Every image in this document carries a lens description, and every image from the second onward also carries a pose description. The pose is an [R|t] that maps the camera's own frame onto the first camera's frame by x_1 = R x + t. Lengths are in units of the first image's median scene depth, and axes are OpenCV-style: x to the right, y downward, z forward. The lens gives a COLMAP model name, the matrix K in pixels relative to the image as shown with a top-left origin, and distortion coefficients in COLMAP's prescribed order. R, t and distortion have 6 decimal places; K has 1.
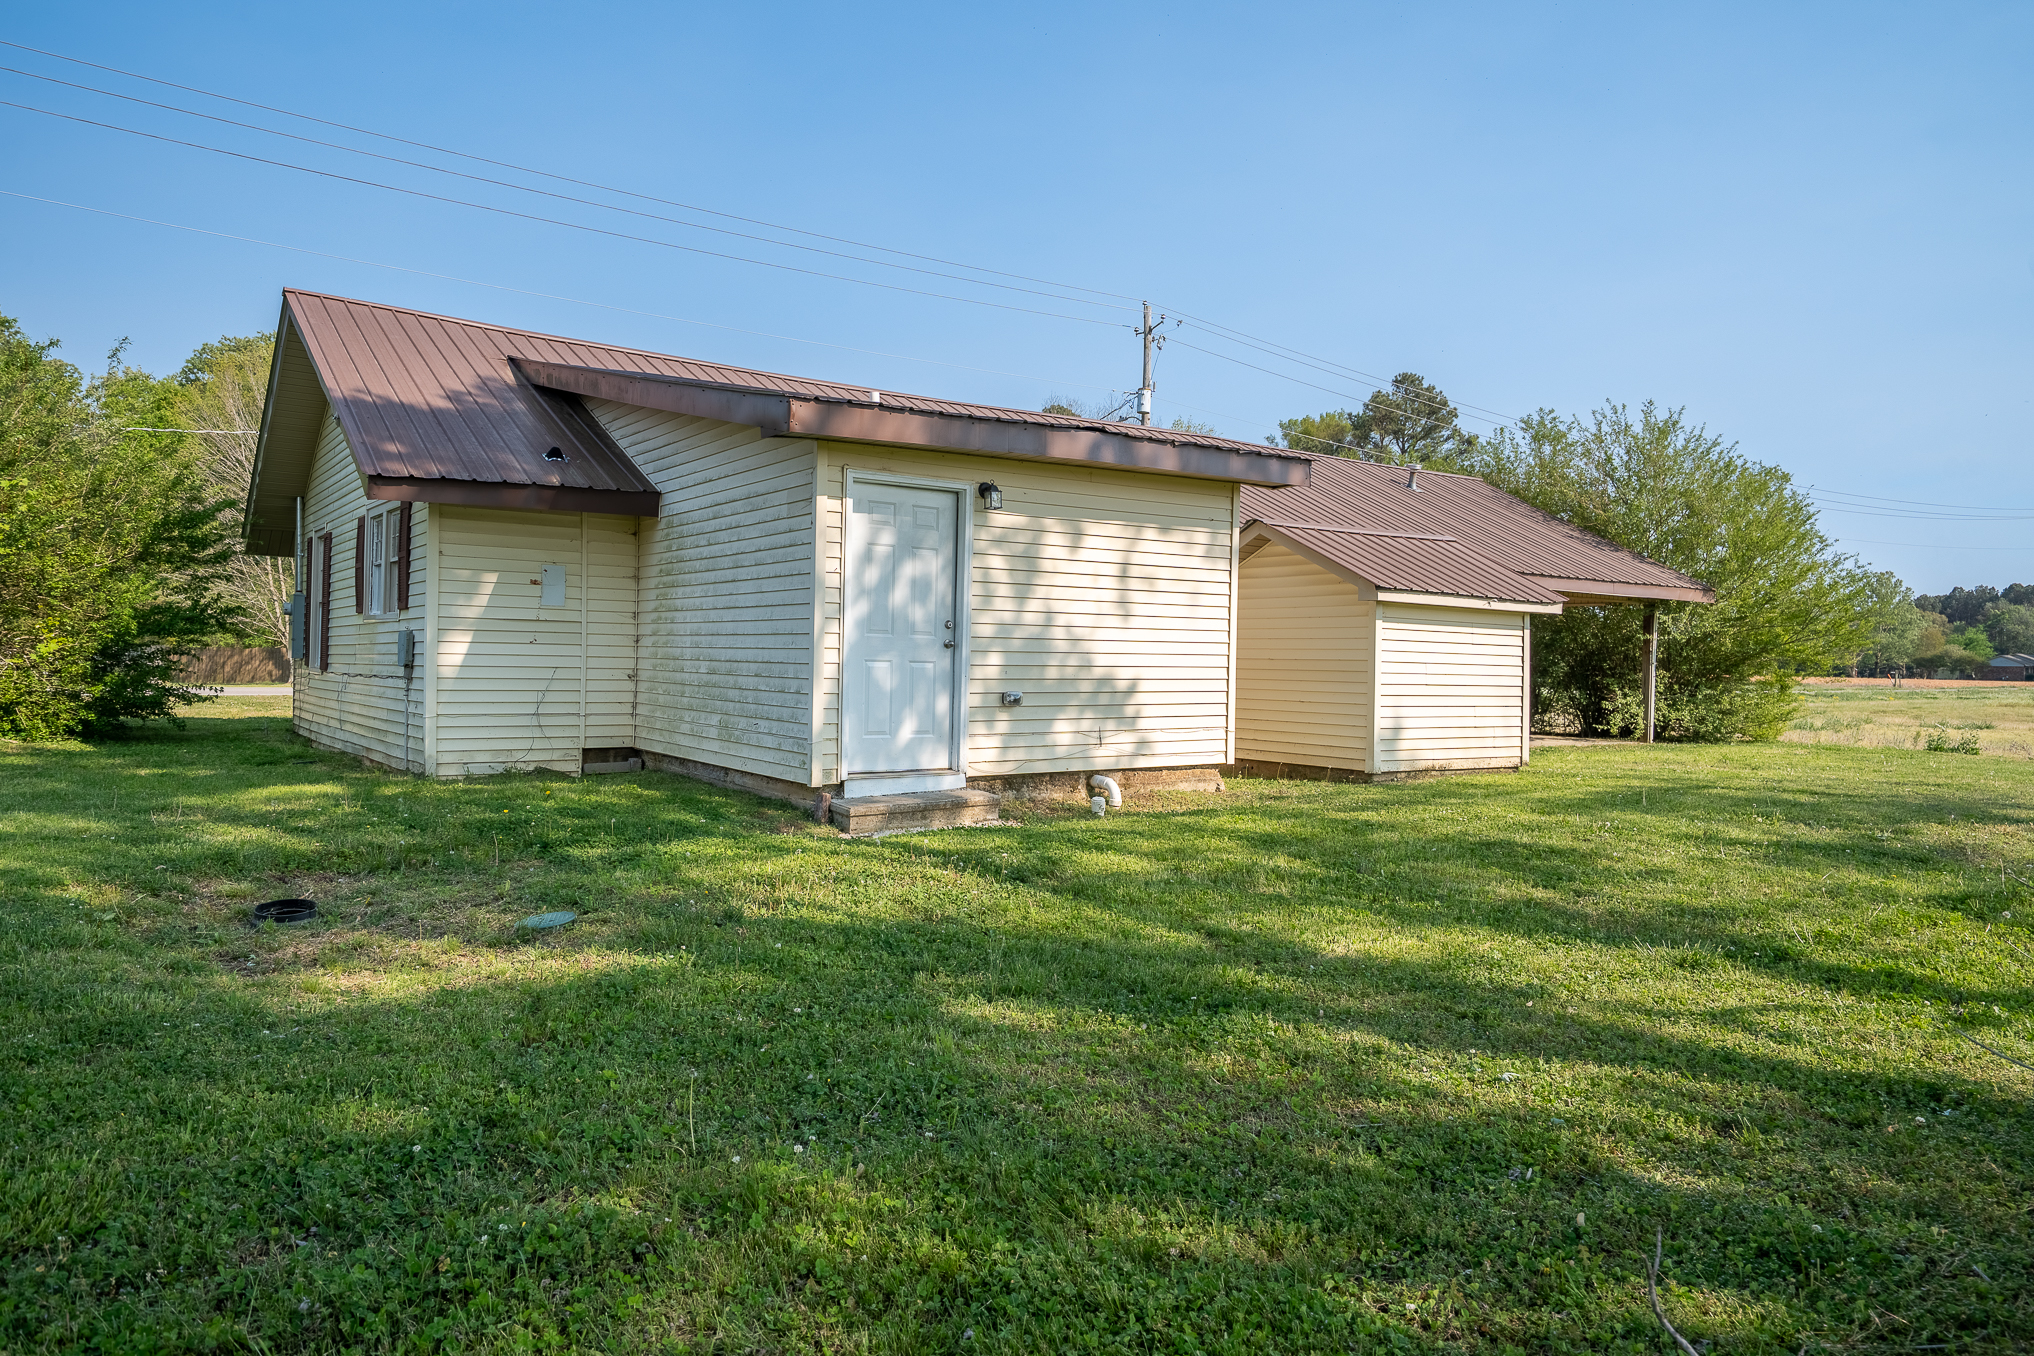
lens RADIAL K [[1303.8, 0, 1016.1], [0, 1303.8, 660.9], [0, 0, 1]] dist [0.000816, 0.001724]
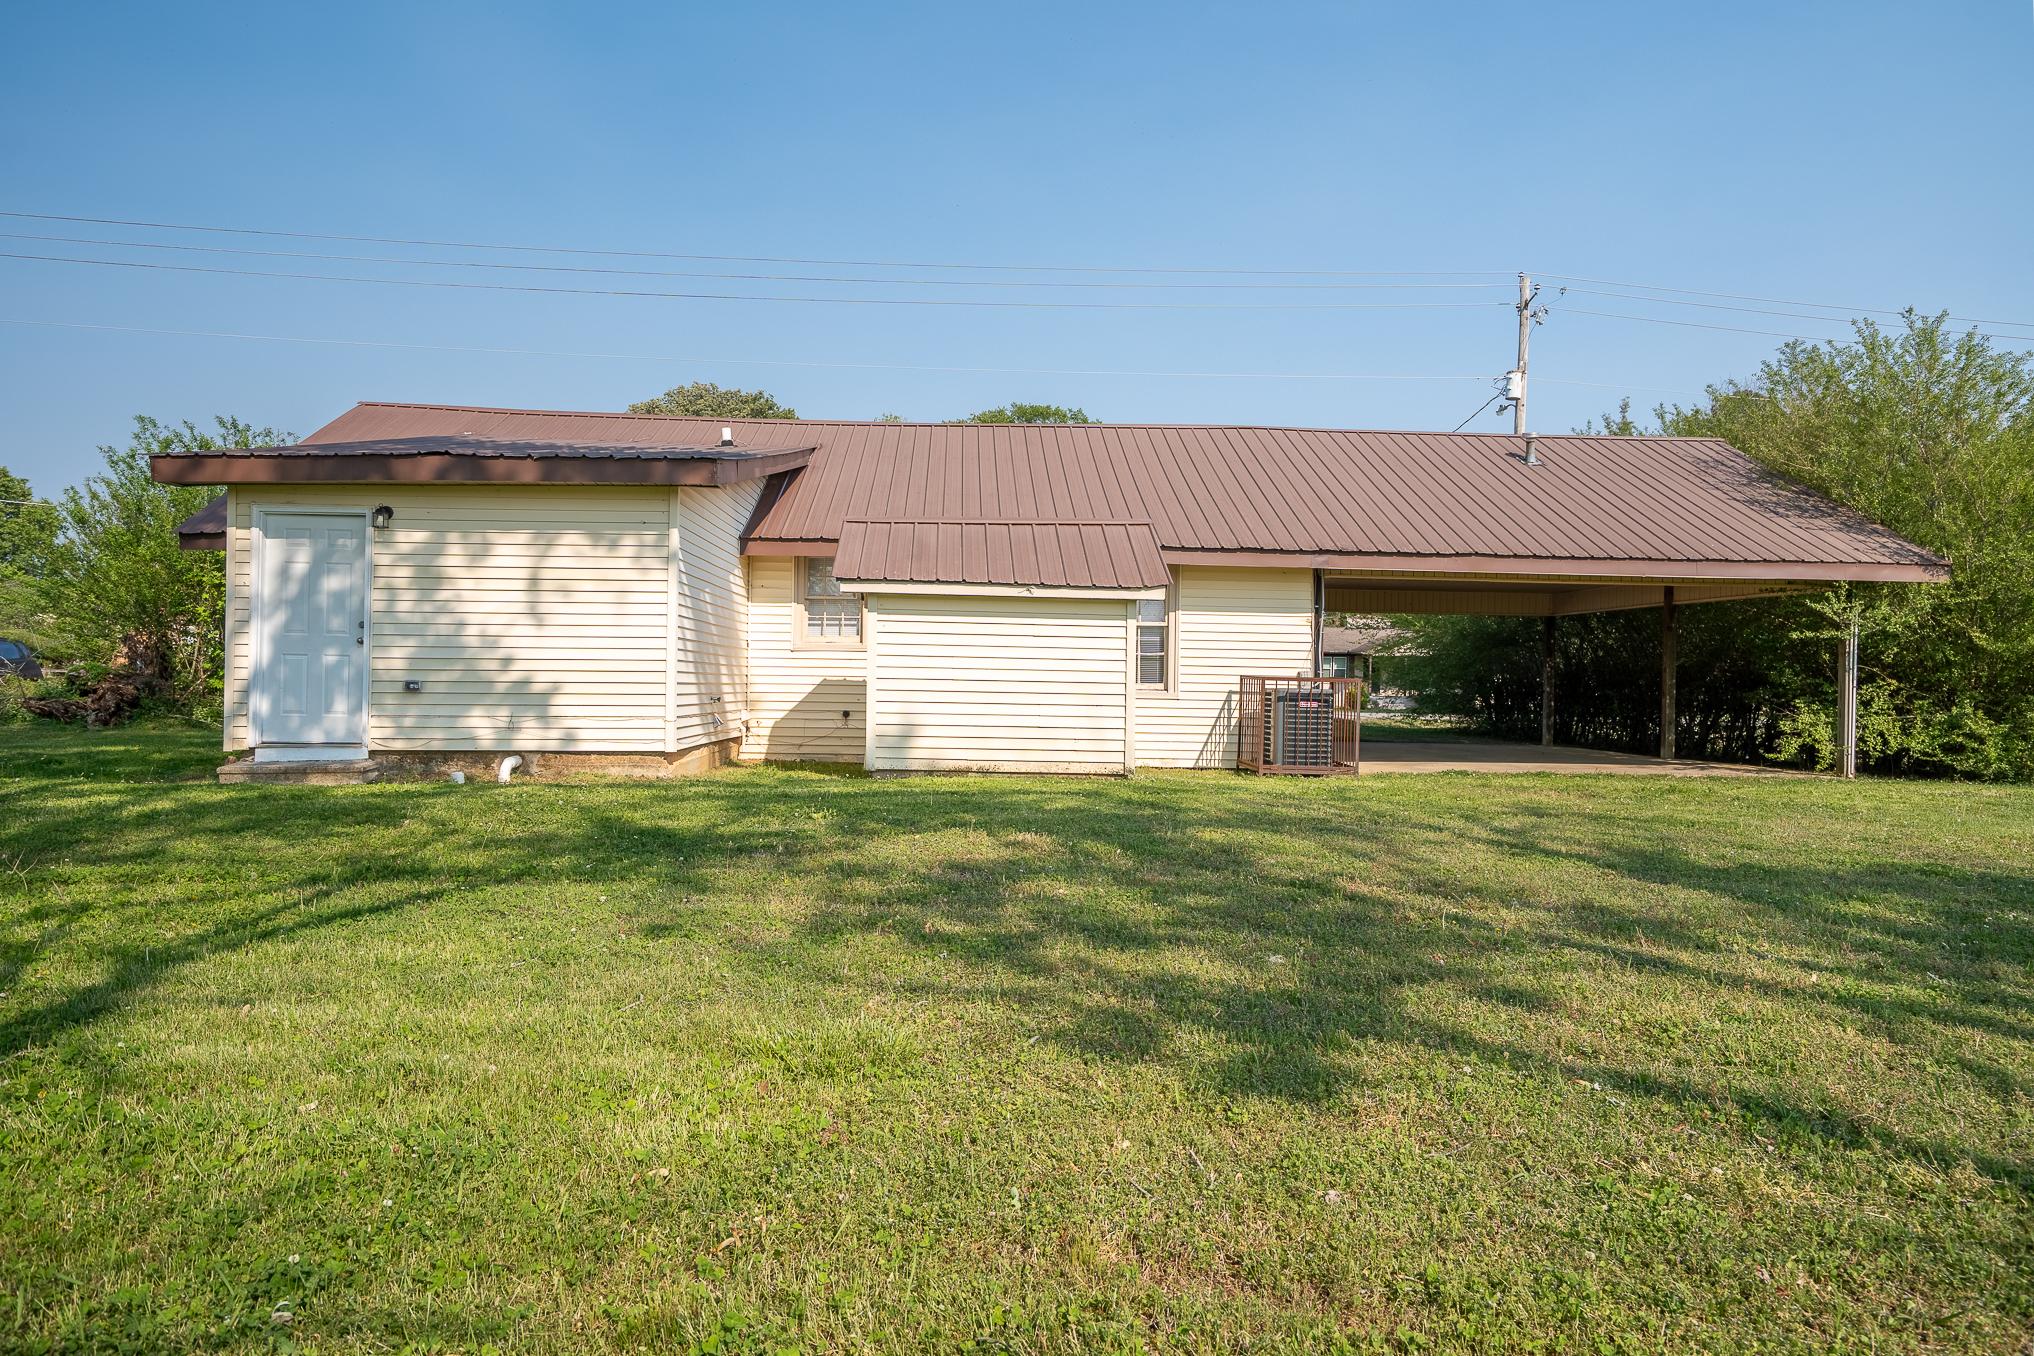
lens RADIAL K [[1303.8, 0, 1015.8], [0, 1303.8, 692.3], [0, 0, 1]] dist [0.000816, 0.001724]
pose [[0.845153, -0.001591, -0.534522, 1.009010], [0.000548, 0.999998, -0.002110, 0.034433], [0.534524, 0.001490, 0.845152, 0.267327]]
